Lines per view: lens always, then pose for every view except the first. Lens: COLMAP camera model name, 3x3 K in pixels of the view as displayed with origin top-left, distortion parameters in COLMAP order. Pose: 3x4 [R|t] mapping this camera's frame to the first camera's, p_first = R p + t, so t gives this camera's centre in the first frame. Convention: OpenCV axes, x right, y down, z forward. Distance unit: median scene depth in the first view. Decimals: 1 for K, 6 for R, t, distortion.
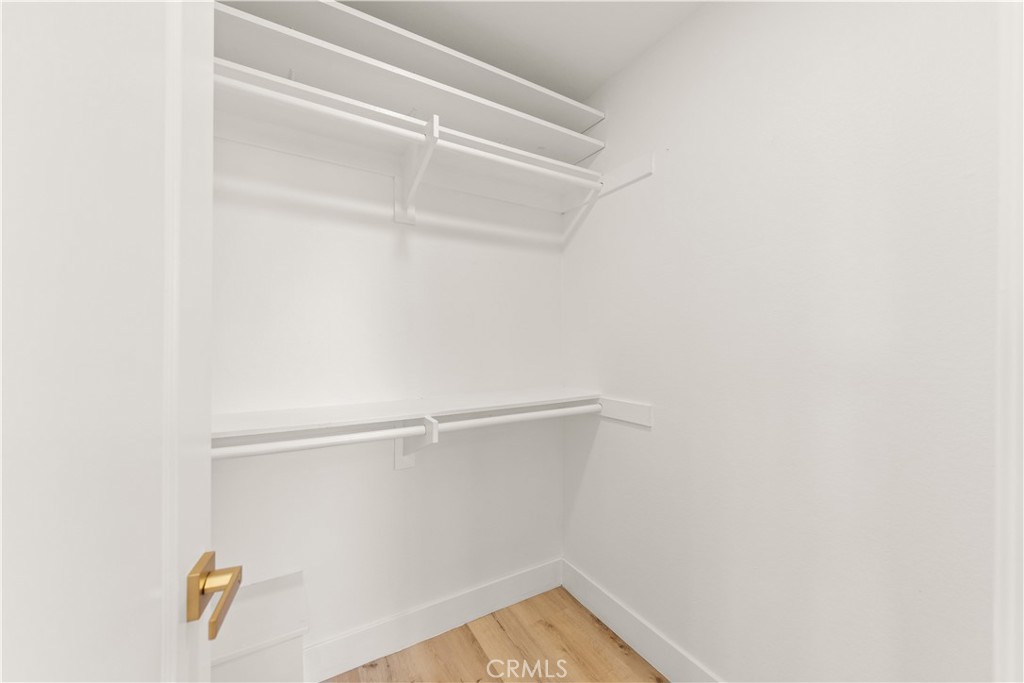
lens RADIAL K [[379.4, 0, 509.2], [0, 379.4, 343.8], [0, 0, 1]] dist [0.005771, -0.001037]
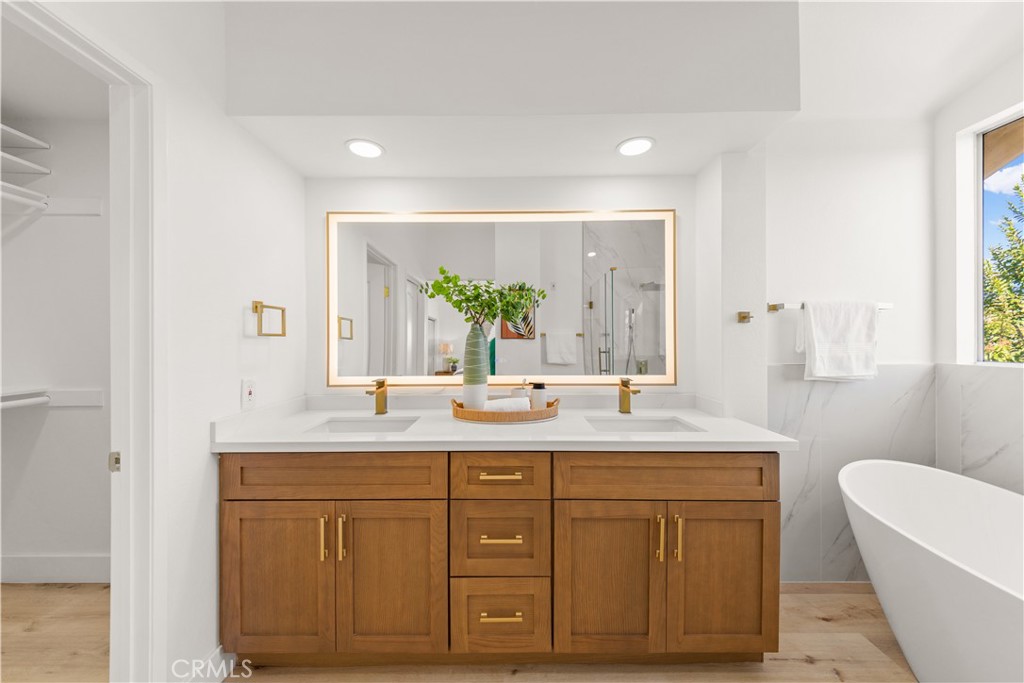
lens RADIAL K [[348.9, 0, 504.9], [0, 348.9, 344.3], [0, 0, 1]] dist [0.005544, -0.000651]
pose [[0.514526, -0.006980, 0.857446, 0.041877], [-0.004430, 0.999932, 0.010798, -0.015905], [-0.857463, -0.009354, 0.514460, -0.741794]]
